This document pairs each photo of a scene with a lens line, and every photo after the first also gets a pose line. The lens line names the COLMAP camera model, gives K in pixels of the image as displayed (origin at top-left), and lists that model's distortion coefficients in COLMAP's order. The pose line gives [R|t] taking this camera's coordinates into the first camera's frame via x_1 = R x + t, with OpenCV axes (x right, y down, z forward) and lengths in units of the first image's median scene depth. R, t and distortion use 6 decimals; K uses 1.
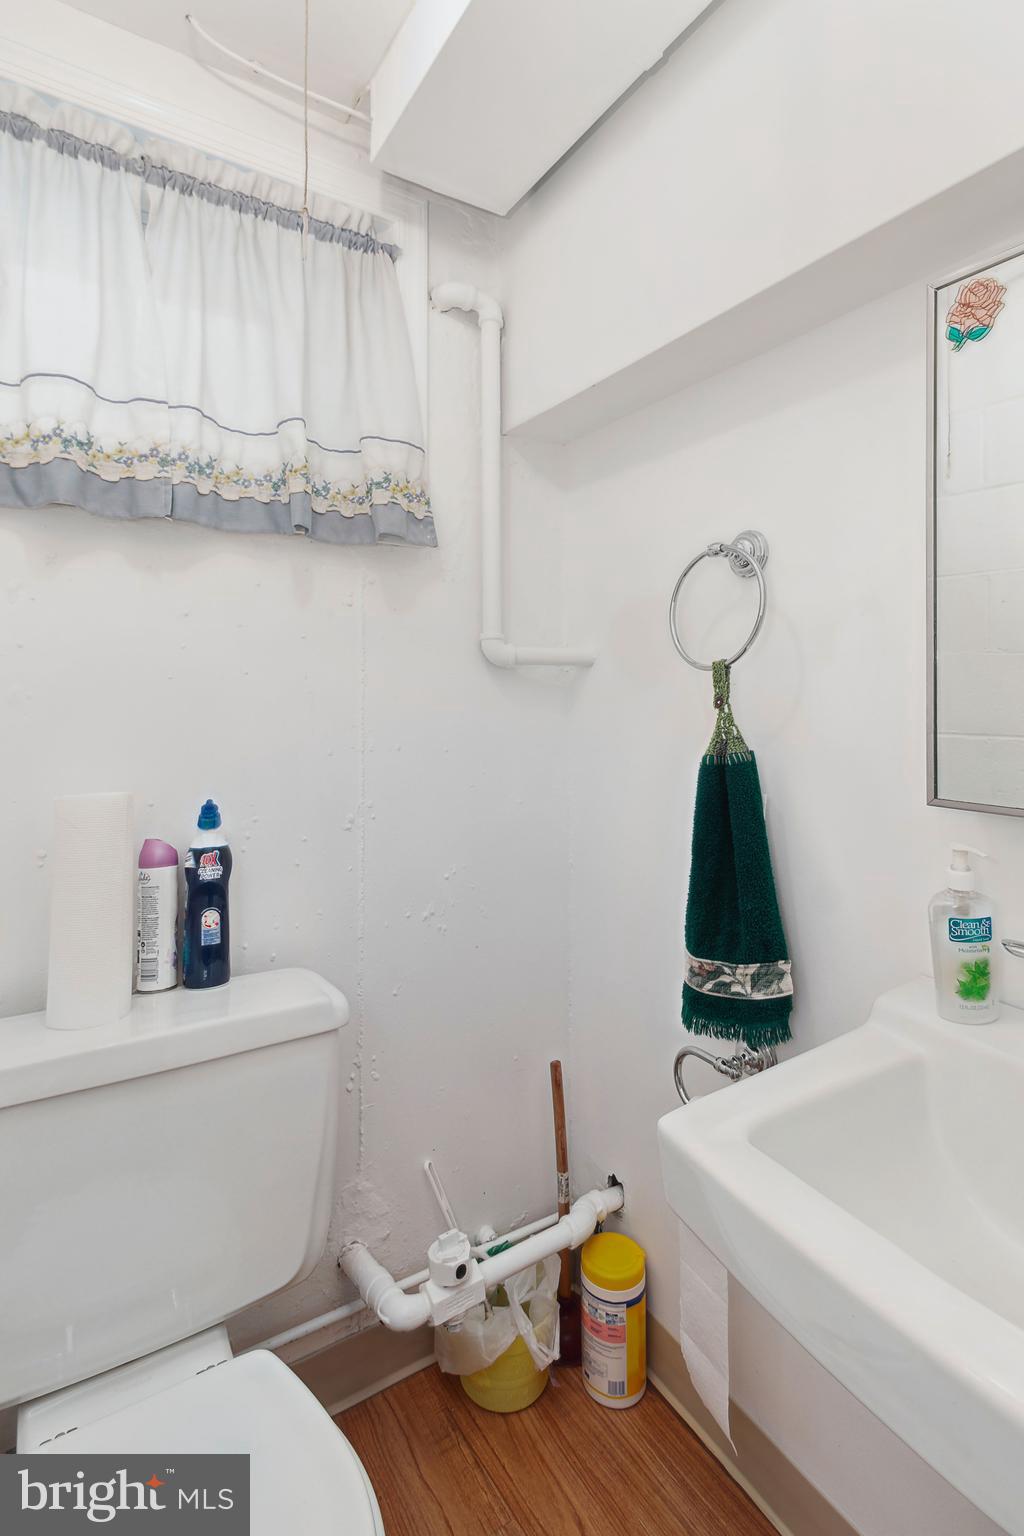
lens RADIAL K [[719.5, 0, 371.4], [0, 719.5, 832.3], [0, 0, 1]] dist [-0.000581, 0.002671]
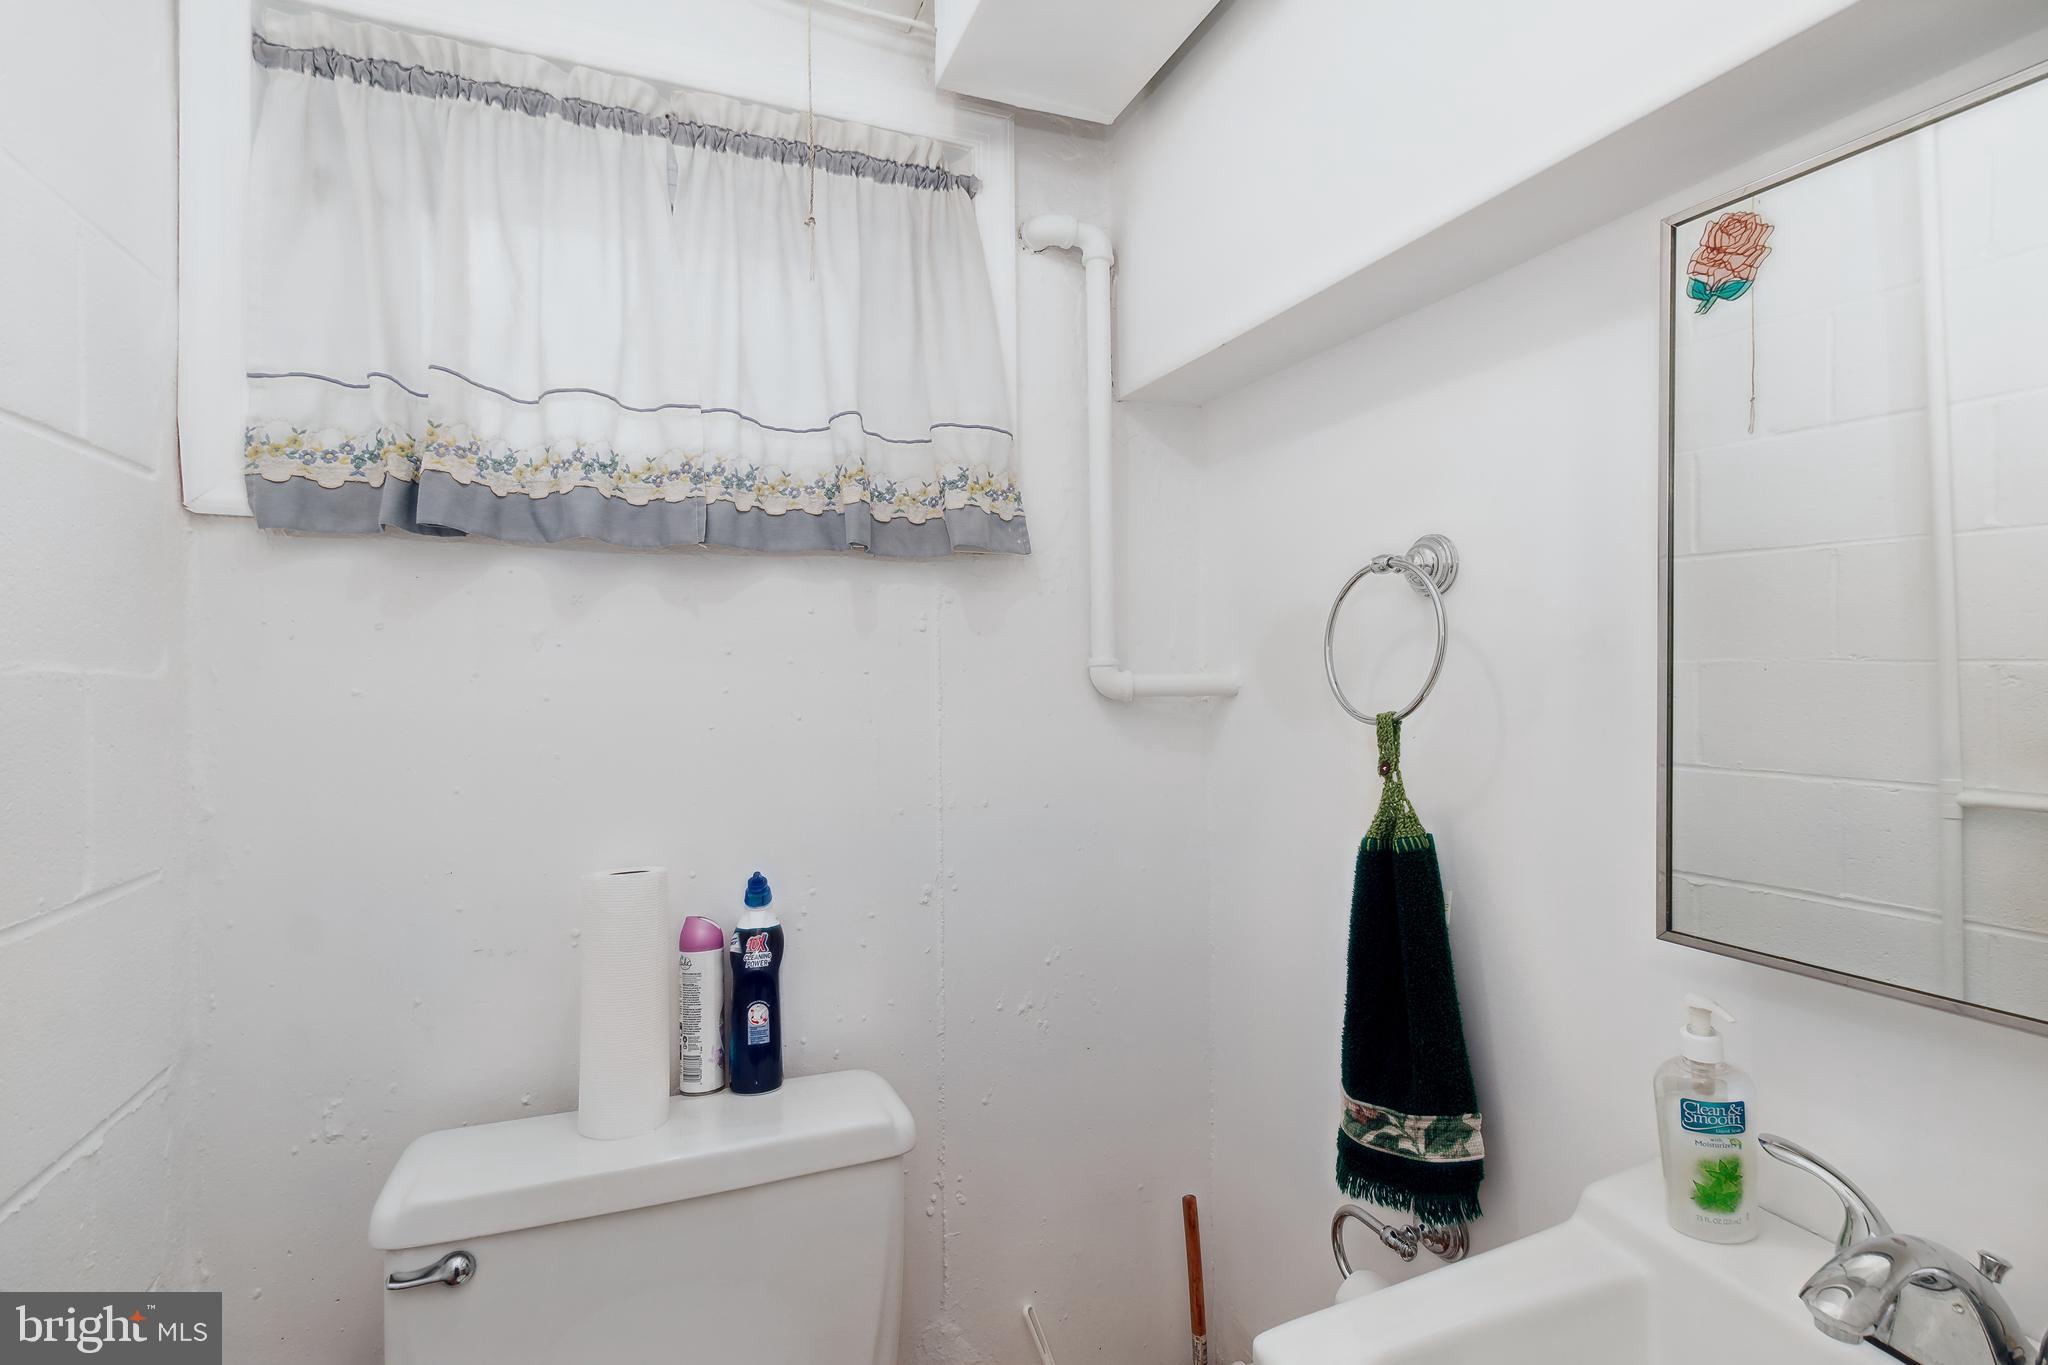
lens RADIAL K [[959.4, 0, 1028.4], [0, 959.4, 680.9], [0, 0, 1]] dist [-0.000581, 0.002671]
pose [[0.985174, -0.002020, -0.171549, 0.286664], [0.007669, 0.999450, 0.032275, -0.306999], [0.171389, -0.033112, 0.984647, -0.052394]]
